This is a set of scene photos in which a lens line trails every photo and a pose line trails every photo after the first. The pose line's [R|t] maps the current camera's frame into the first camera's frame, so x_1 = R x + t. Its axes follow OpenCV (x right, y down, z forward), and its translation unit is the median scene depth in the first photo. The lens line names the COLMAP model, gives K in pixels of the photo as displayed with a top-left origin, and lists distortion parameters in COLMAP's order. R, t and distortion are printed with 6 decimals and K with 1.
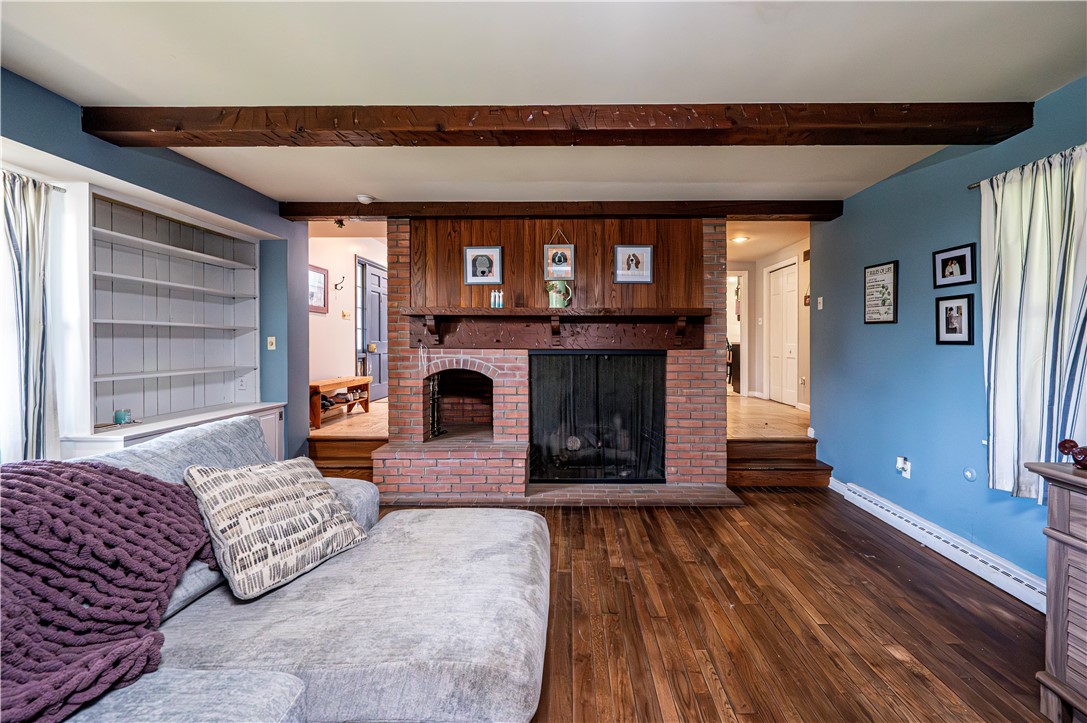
lens RADIAL K [[435.7, 0, 564.3], [0, 435.7, 345.1], [0, 0, 1]] dist [-0.000254, -0.000072]
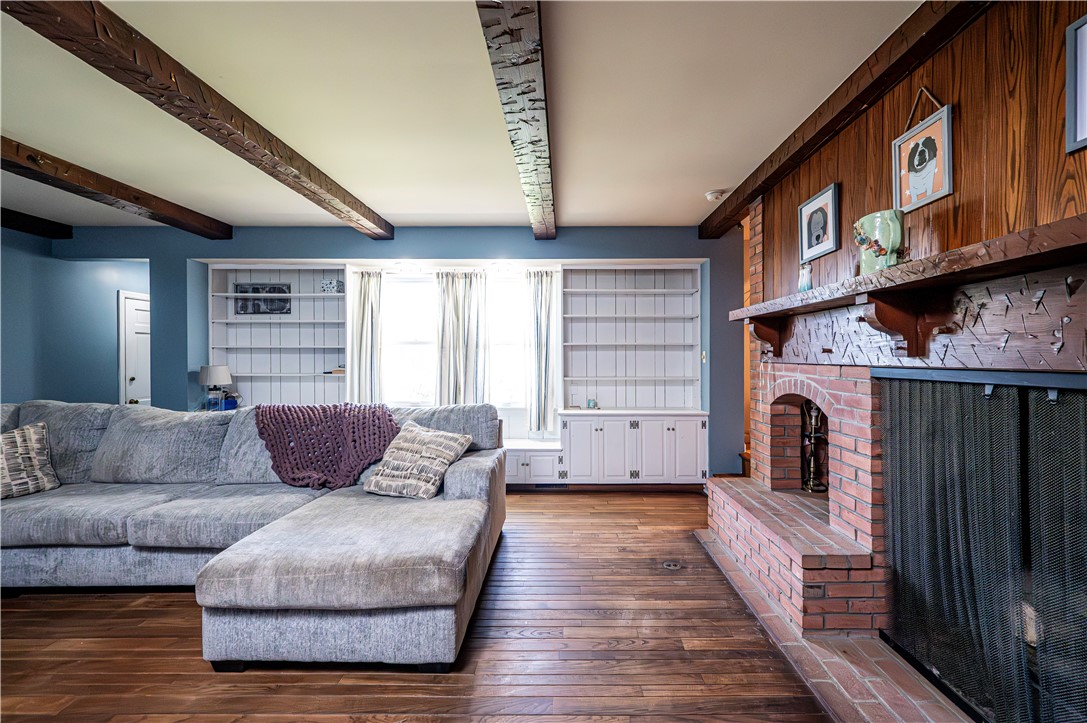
lens RADIAL K [[436.7, 0, 565.6], [0, 436.7, 358.6], [0, 0, 1]] dist [-0.000292, -0.000154]
pose [[0.007087, 0.000108, -0.999975, 0.415362], [-0.002735, 0.999996, 0.000089, 0.001514], [0.999971, 0.002734, 0.007087, 0.648578]]
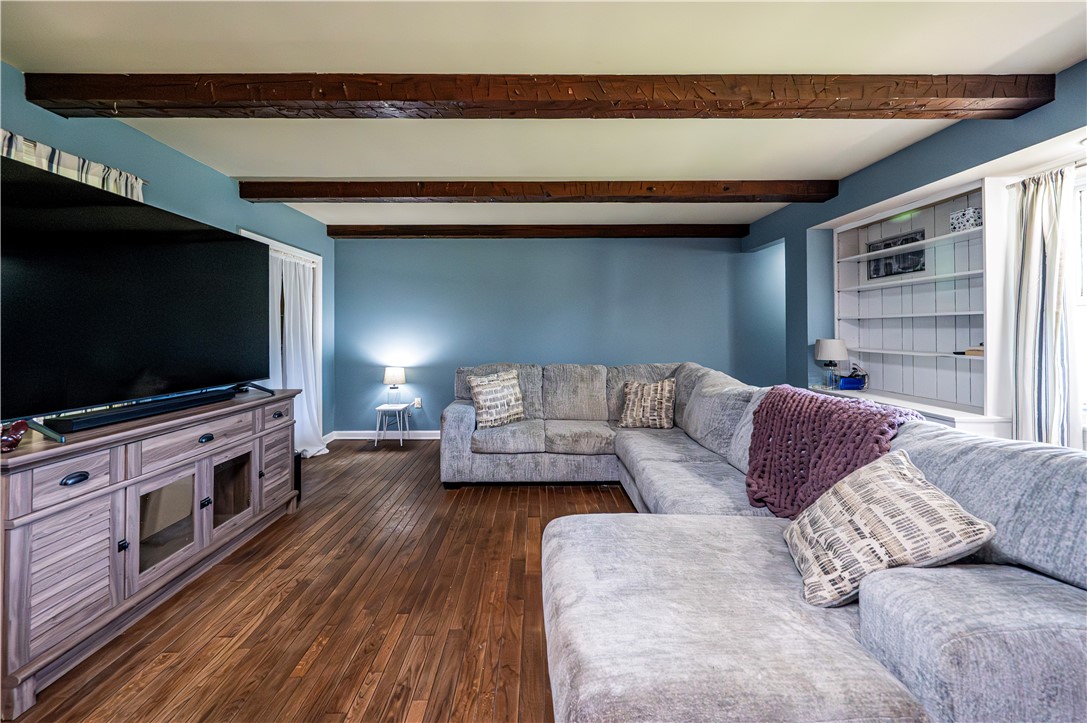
lens RADIAL K [[444.0, 0, 538.4], [0, 444.0, 329.0], [0, 0, 1]] dist [-0.000536, -0.000269]
pose [[-0.999892, 0.000012, -0.014678, -0.002161], [0.000026, 1.000000, -0.000926, -0.000321], [0.014678, -0.000926, -0.999892, 0.783115]]
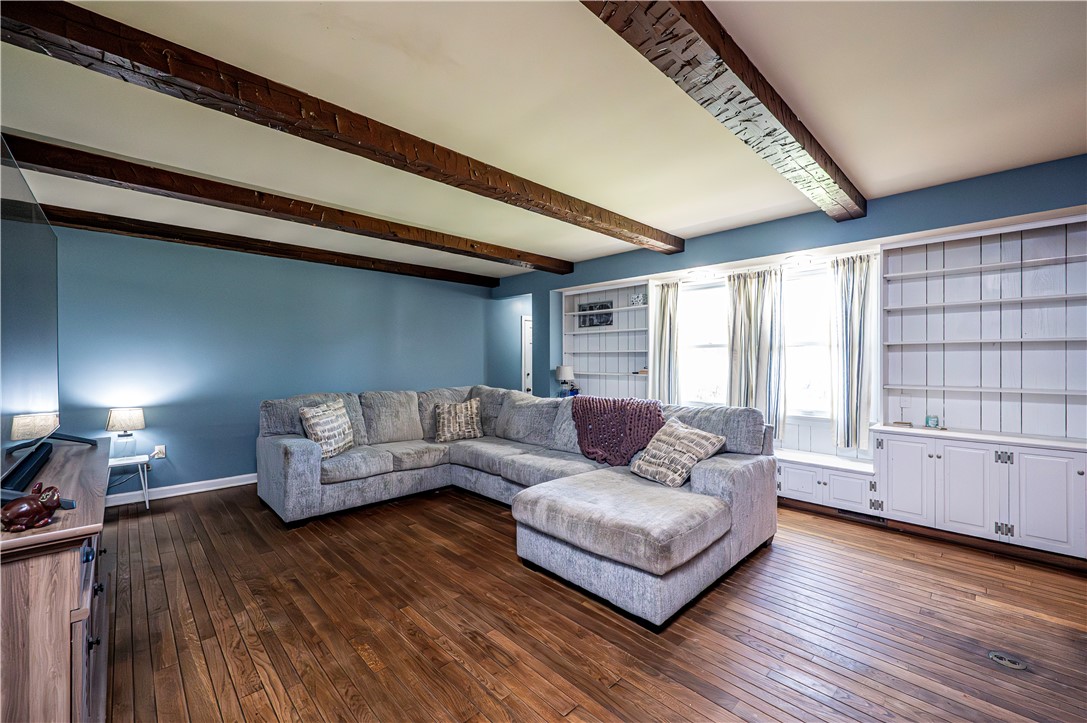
lens RADIAL K [[439.5, 0, 546.0], [0, 439.5, 360.8], [0, 0, 1]] dist [-0.000315, -0.000170]
pose [[-0.711737, -0.001449, -0.702445, 0.425035], [-0.004353, 0.999988, 0.002347, 0.000724], [0.702433, 0.004728, -0.711734, 0.810571]]
